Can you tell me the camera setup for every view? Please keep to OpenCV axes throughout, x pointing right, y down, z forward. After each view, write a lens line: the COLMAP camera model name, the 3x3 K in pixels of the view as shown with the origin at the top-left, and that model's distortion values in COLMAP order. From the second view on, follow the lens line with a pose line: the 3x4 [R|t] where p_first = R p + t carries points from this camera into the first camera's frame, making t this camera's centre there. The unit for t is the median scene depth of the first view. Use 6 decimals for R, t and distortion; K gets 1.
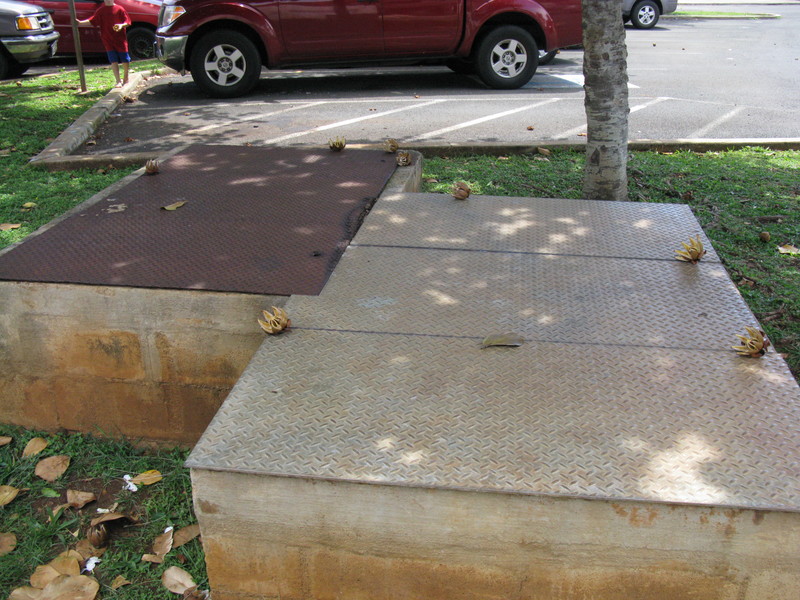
lens RADIAL K [[824.8, 0, 400.0], [0, 824.8, 300.0], [0, 0, 1]] dist [-0.181242, 0.194398]
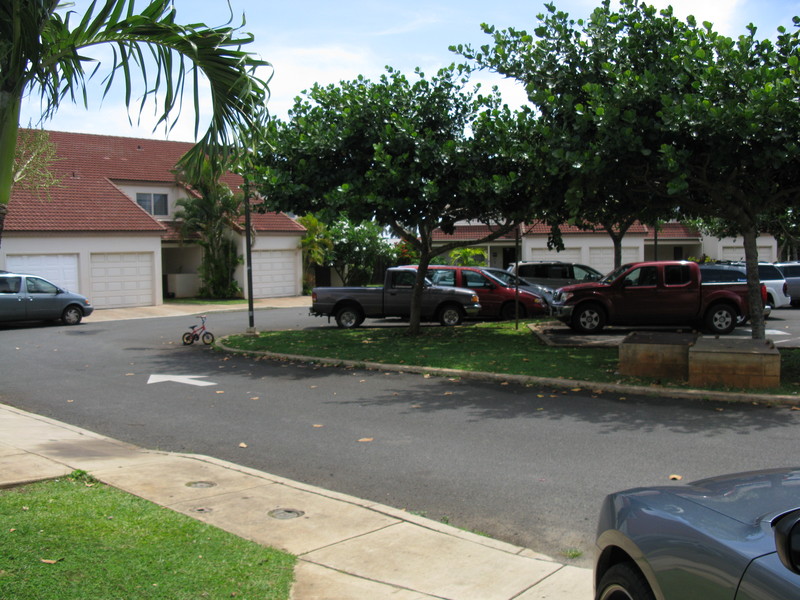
lens RADIAL K [[824.8, 0, 400.0], [0, 824.8, 300.0], [0, 0, 1]] dist [-0.181242, 0.194398]
pose [[0.971104, 0.010469, -0.238428, -0.186842], [-0.089612, 0.941931, -0.323628, 0.419231], [0.221194, 0.335643, 0.915651, -1.150275]]
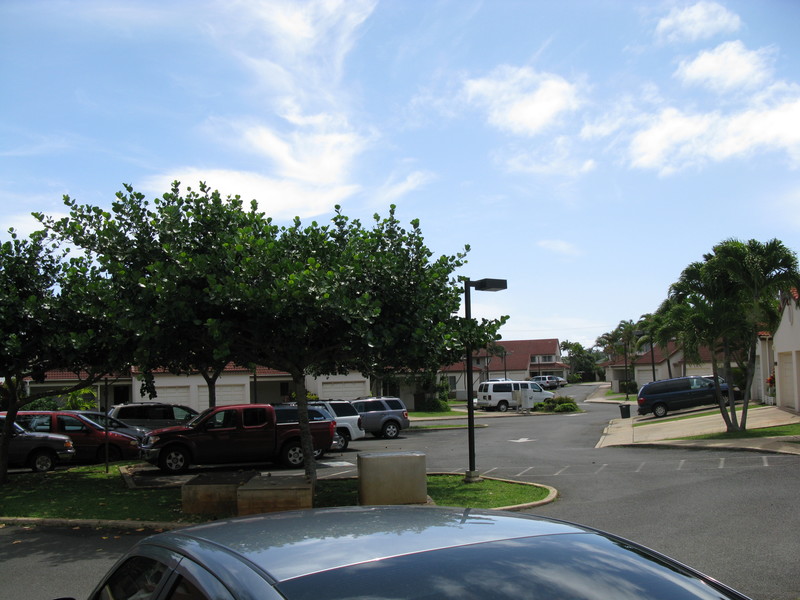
lens RADIAL K [[824.8, 0, 400.0], [0, 824.8, 300.0], [0, 0, 1]] dist [-0.181242, 0.194398]
pose [[0.978783, -0.002411, 0.204884, -0.056497], [0.099874, 0.878715, -0.466781, 0.465691], [-0.178909, 0.477340, 0.860313, -1.375059]]
